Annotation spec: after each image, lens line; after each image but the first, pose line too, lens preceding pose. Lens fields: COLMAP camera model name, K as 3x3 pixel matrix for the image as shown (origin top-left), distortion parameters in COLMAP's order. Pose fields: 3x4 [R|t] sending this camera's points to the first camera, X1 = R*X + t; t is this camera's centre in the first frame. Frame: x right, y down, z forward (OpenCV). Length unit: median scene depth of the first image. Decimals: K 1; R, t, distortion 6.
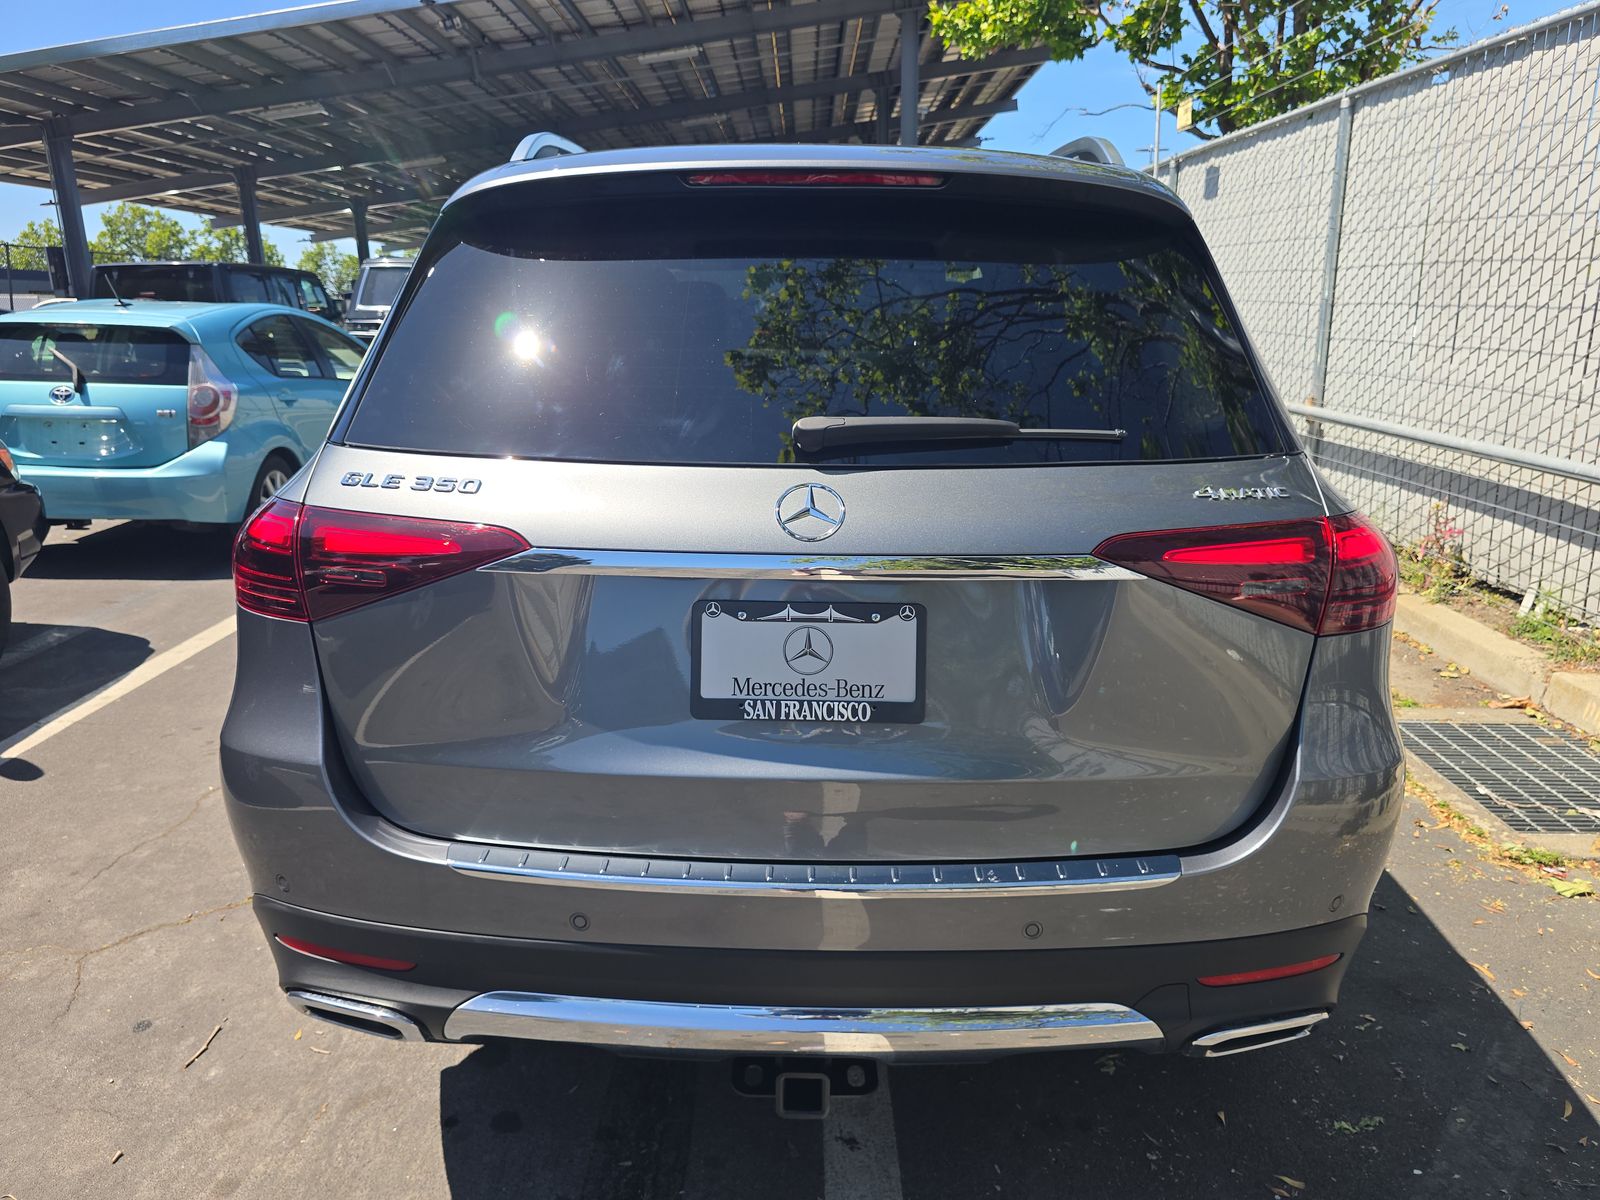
lens RADIAL K [[1093.6, 0, 800.0], [0, 1093.6, 600.0], [0, 0, 1]] dist [0.043815, -0.000791]
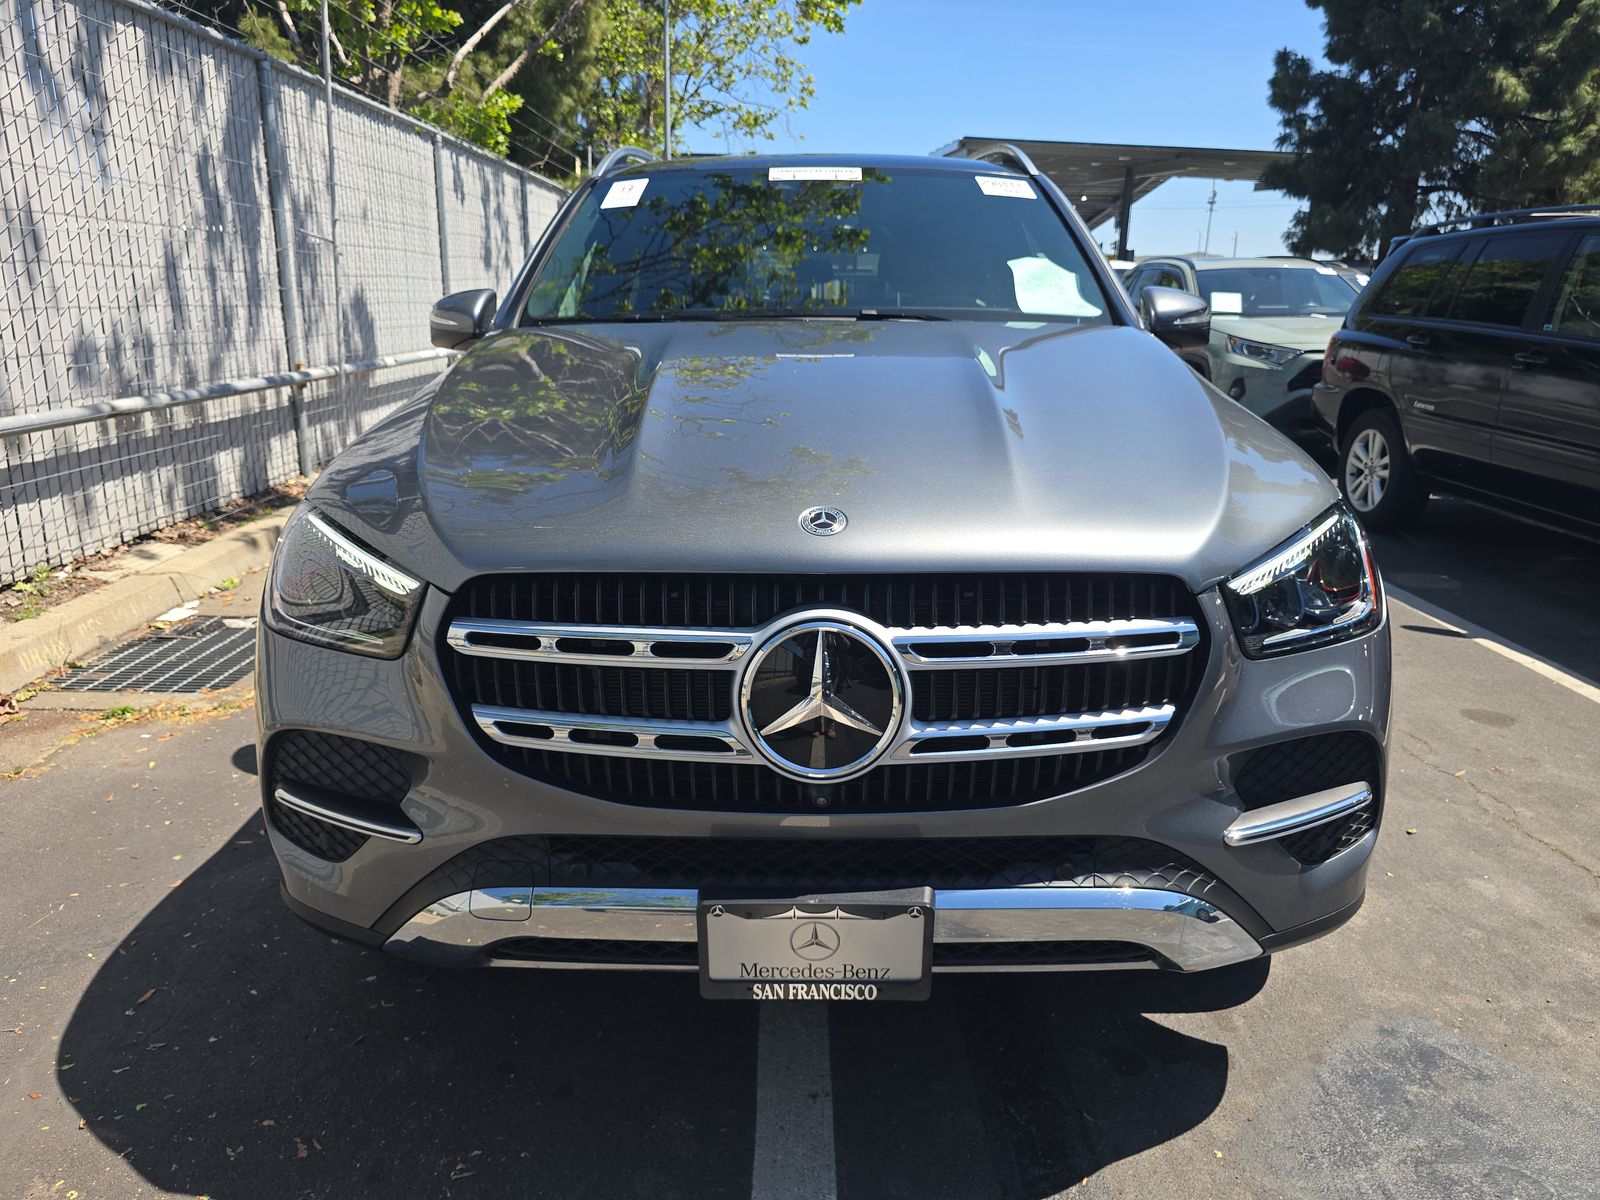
lens RADIAL K [[1093.6, 0, 800.0], [0, 1093.6, 600.0], [0, 0, 1]] dist [0.043815, -0.000791]
pose [[-0.999762, -0.016549, -0.014213, 0.028951], [-0.021501, 0.857643, 0.513796, -0.345662], [0.003686, 0.513979, -0.857795, 1.347211]]
